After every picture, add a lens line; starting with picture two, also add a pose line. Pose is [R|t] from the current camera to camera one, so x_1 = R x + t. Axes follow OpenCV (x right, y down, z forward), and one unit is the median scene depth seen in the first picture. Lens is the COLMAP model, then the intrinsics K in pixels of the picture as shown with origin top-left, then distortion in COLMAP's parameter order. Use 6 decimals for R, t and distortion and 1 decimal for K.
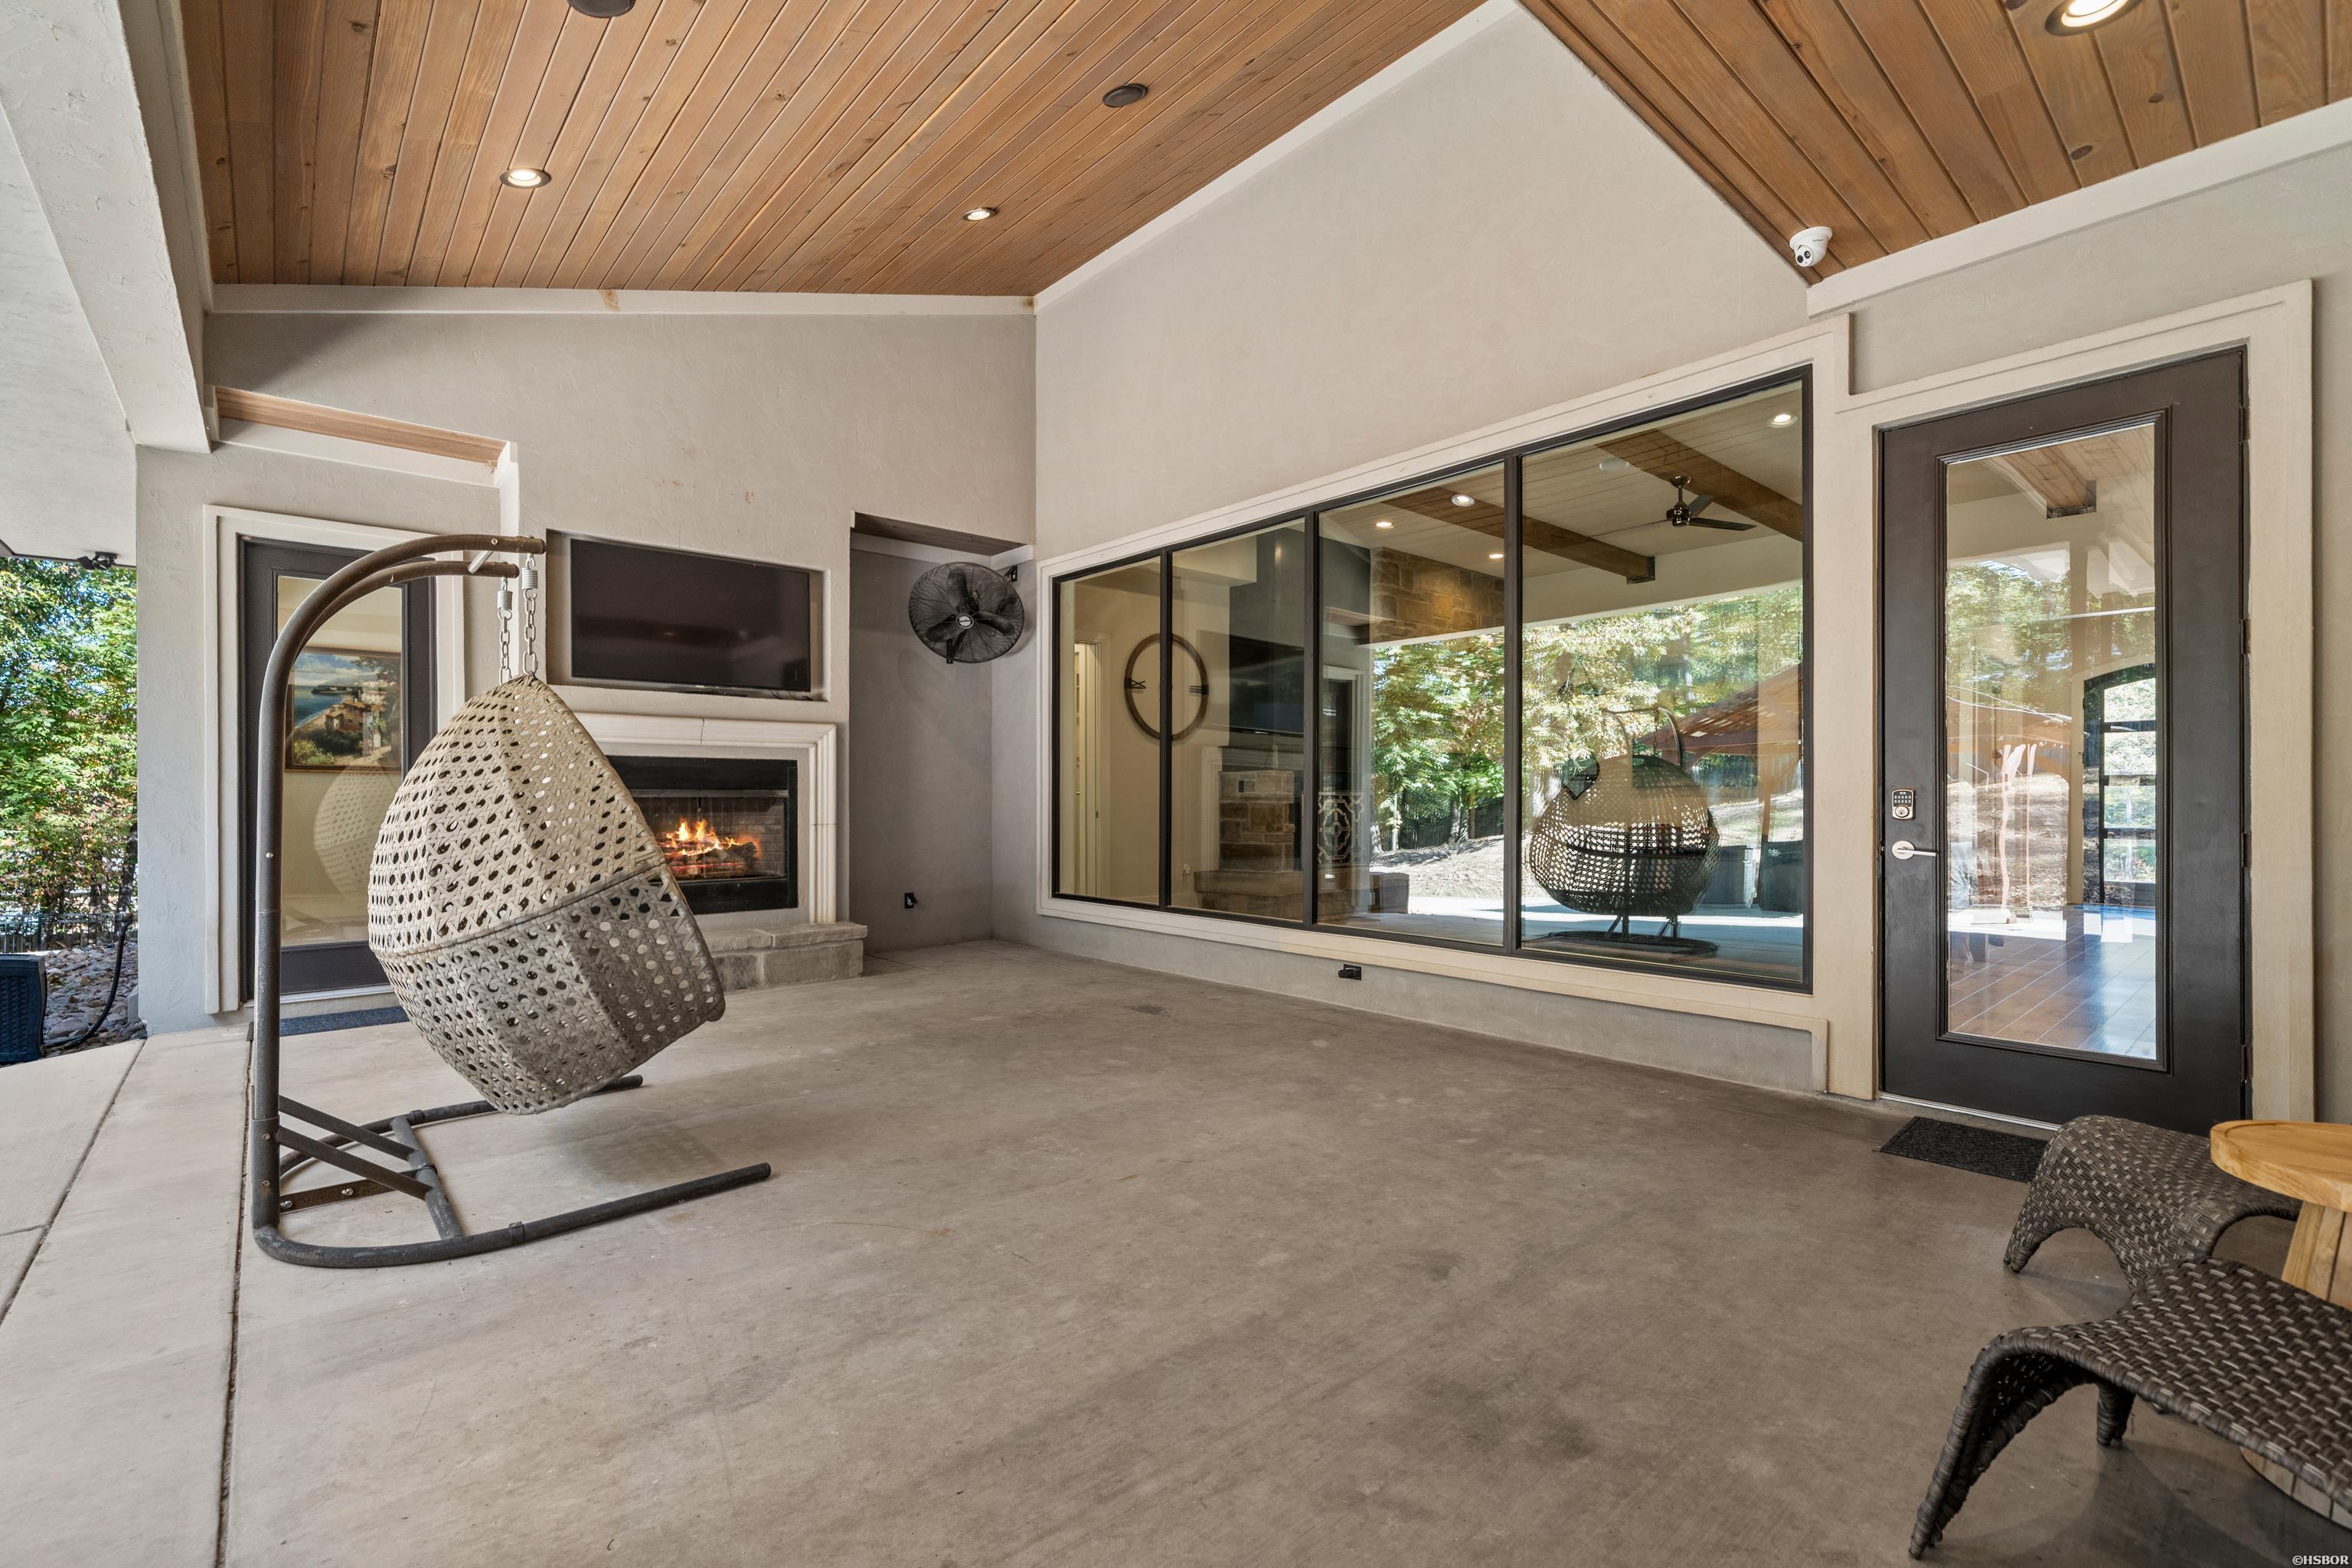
lens RADIAL K [[1011.1, 0, 1168.3], [0, 1011.1, 803.5], [0, 0, 1]] dist [0.002407, 0.000259]
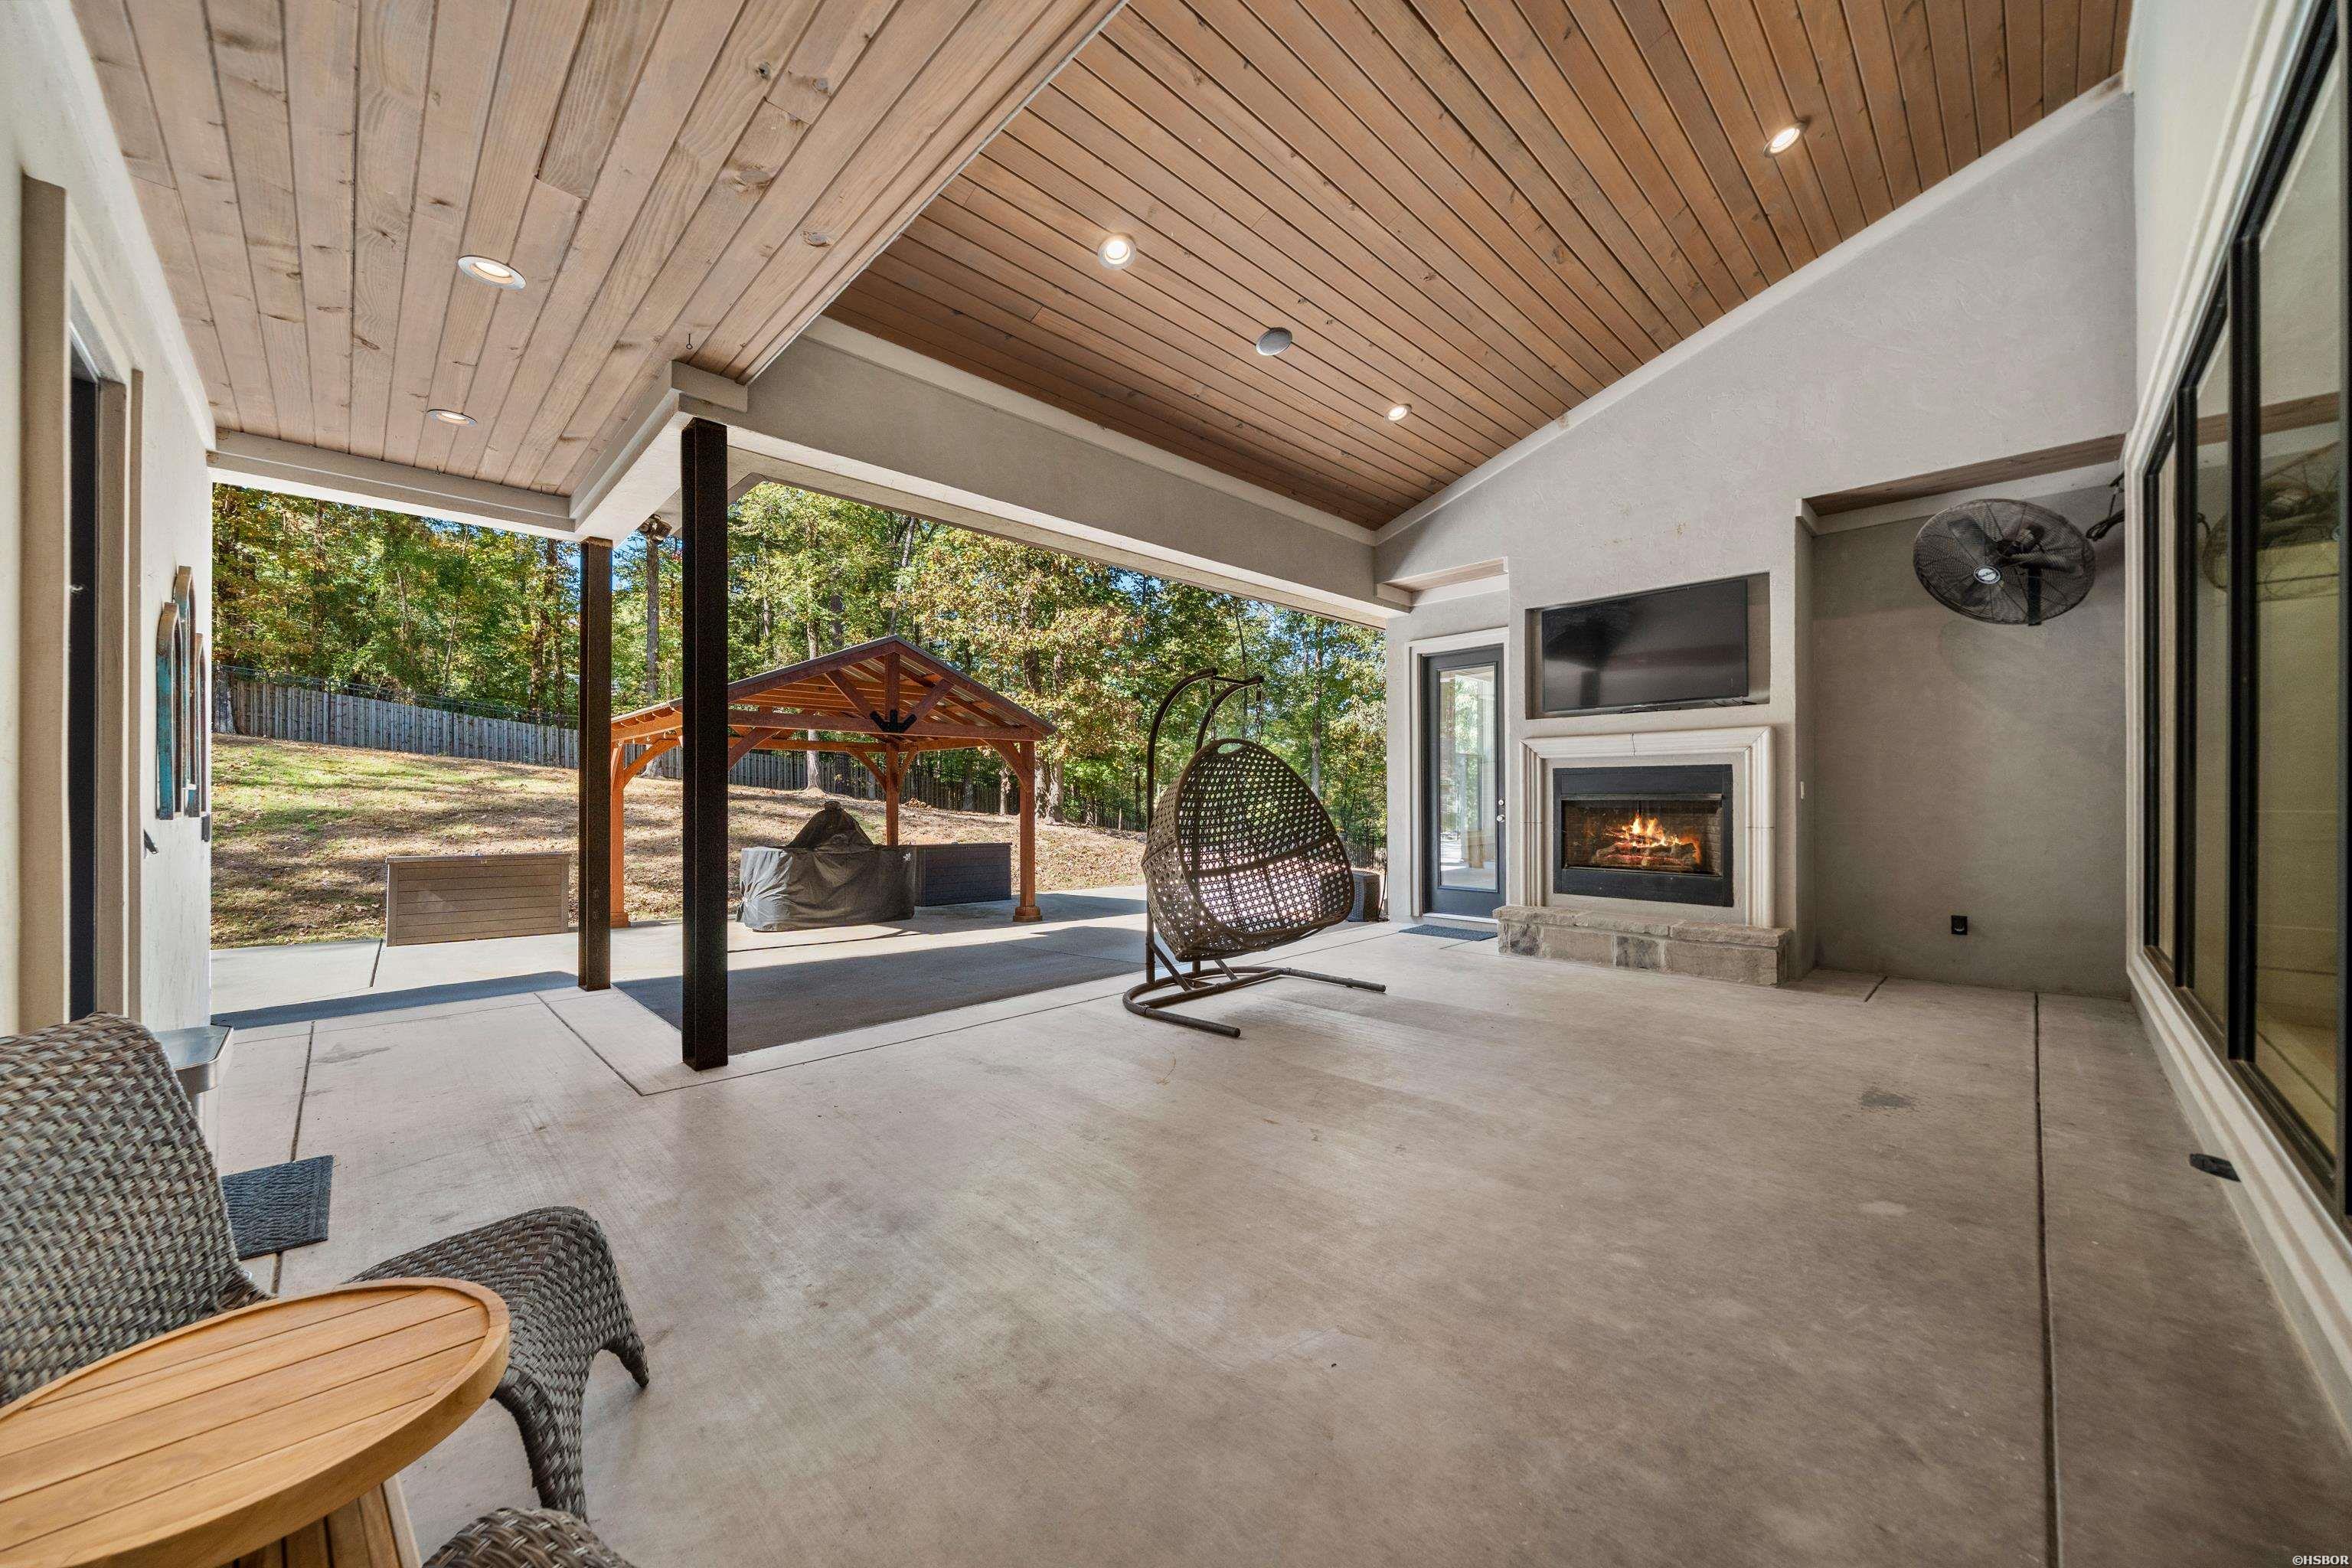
lens RADIAL K [[844.7, 0, 1196.8], [0, 844.7, 792.5], [0, 0, 1]] dist [-0.003555, -0.000066]
pose [[0.082310, -0.002227, -0.996604, 0.551193], [-0.002631, 0.999994, -0.002452, -0.012395], [0.996603, 0.002824, 0.082304, 0.474167]]
